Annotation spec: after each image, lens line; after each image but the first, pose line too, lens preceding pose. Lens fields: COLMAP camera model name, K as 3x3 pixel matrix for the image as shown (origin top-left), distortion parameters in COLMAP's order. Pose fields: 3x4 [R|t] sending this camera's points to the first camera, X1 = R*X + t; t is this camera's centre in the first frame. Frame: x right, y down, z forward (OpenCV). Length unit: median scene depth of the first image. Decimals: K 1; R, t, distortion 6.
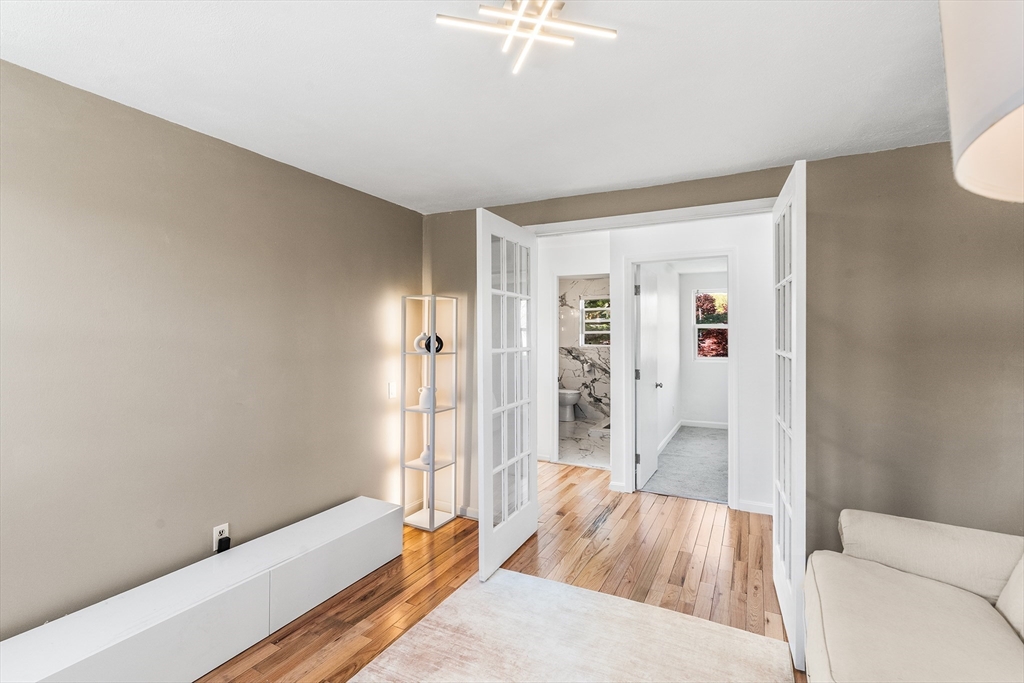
lens RADIAL K [[470.8, 0, 512.2], [0, 470.8, 336.5], [0, 0, 1]] dist [-0.007372, -0.000035]
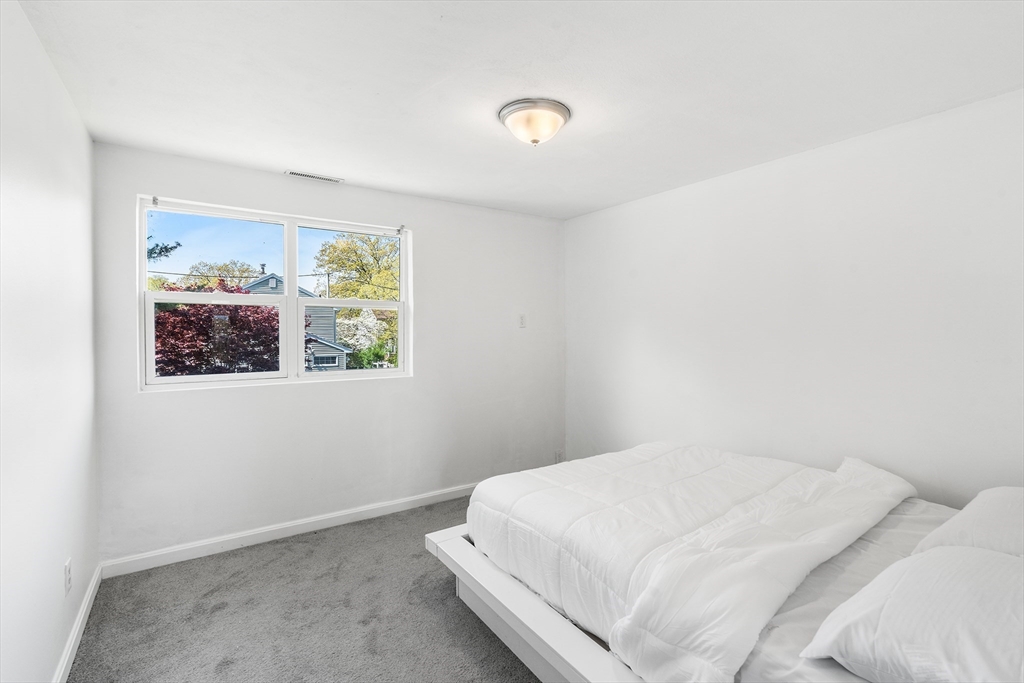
lens RADIAL K [[470.8, 0, 513.6], [0, 470.8, 341.3], [0, 0, 1]] dist [-0.007372, -0.000035]
pose [[0.467084, -0.005741, 0.884194, 0.197456], [0.011194, 0.999937, 0.000579, 0.016765], [-0.884142, 0.009627, 0.467119, 0.569985]]
